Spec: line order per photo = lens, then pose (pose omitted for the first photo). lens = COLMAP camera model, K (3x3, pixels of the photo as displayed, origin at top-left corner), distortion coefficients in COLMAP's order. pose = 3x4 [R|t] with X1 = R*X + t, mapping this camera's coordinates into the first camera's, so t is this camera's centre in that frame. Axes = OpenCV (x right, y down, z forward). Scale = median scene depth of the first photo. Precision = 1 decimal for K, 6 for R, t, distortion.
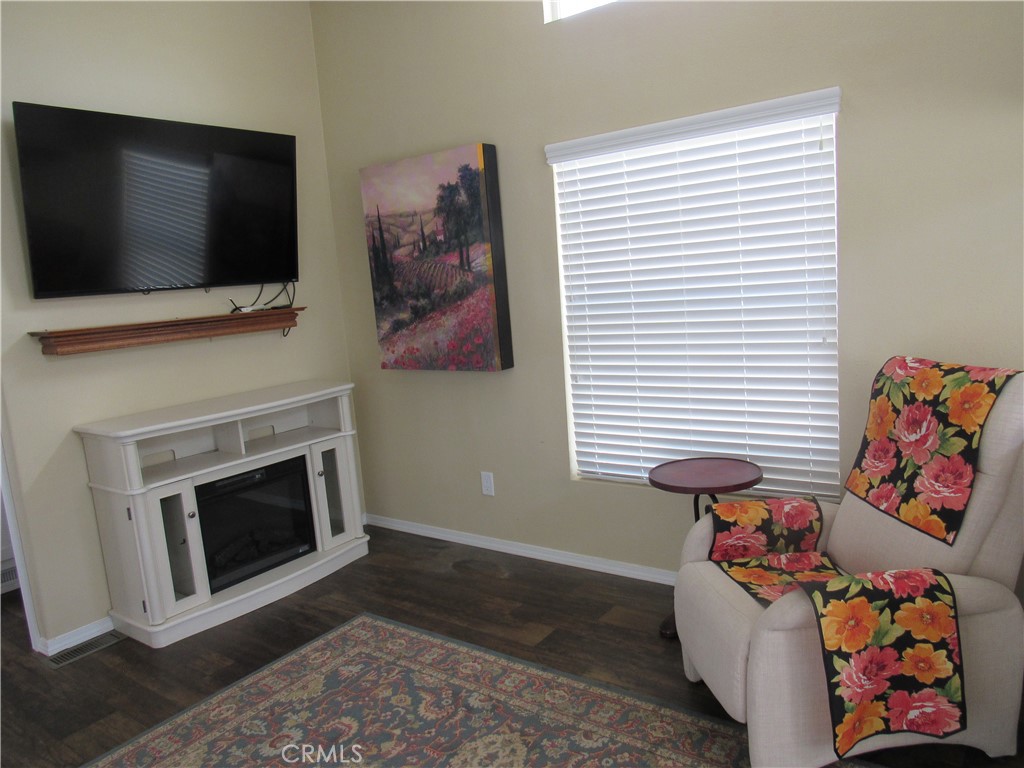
lens RADIAL K [[733.7, 0, 515.1], [0, 733.7, 378.5], [0, 0, 1]] dist [-0.027998, 0.001927]
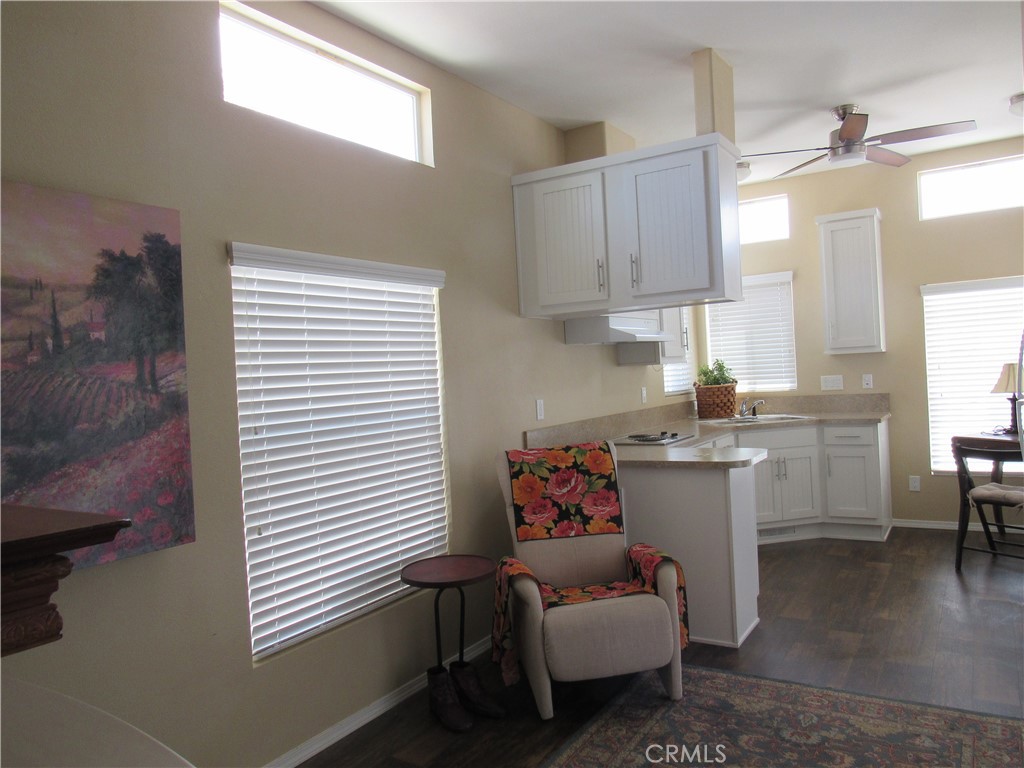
lens RADIAL K [[733.7, 0, 514.6], [0, 733.7, 379.8], [0, 0, 1]] dist [-0.027998, 0.001927]
pose [[-0.061004, 0.072392, 0.995509, -0.913852], [0.197109, 0.978600, -0.059084, -0.072759], [-0.978482, 0.192619, -0.073968, 0.936558]]
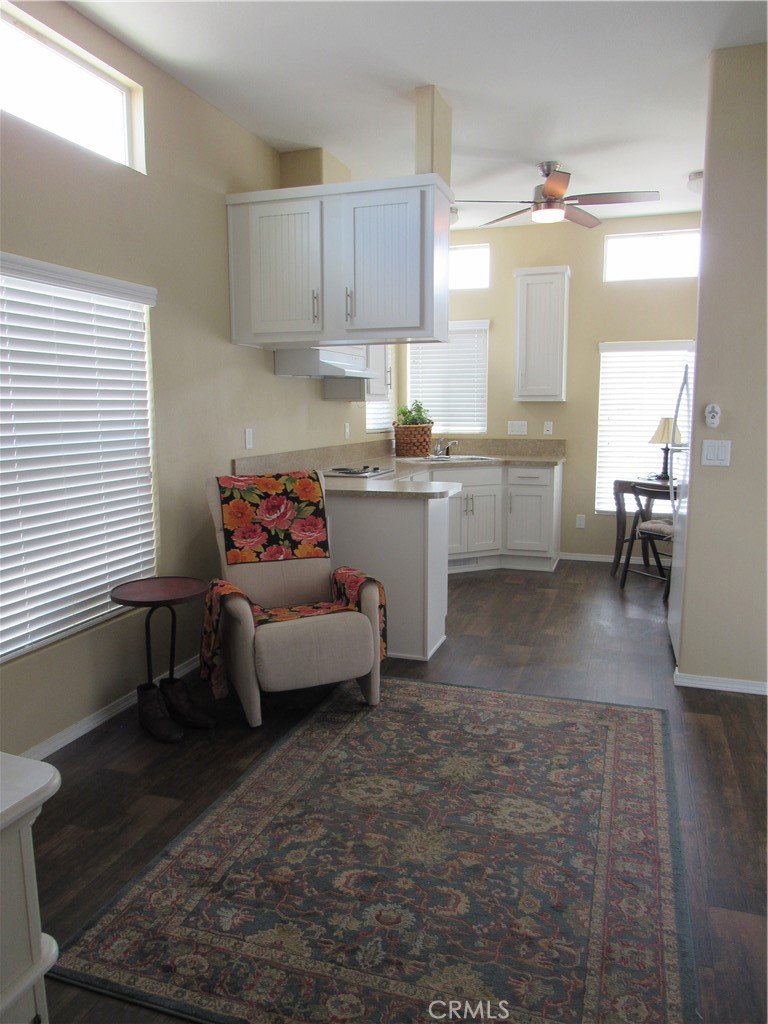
lens RADIAL K [[733.7, 0, 382.7], [0, 733.7, 510.1], [0, 0, 1]] dist [-0.027998, 0.001927]
pose [[-0.296170, -0.053900, 0.953613, -0.948632], [0.158000, 0.981887, 0.104569, -0.060060], [-0.941976, 0.181641, -0.282290, 0.982299]]
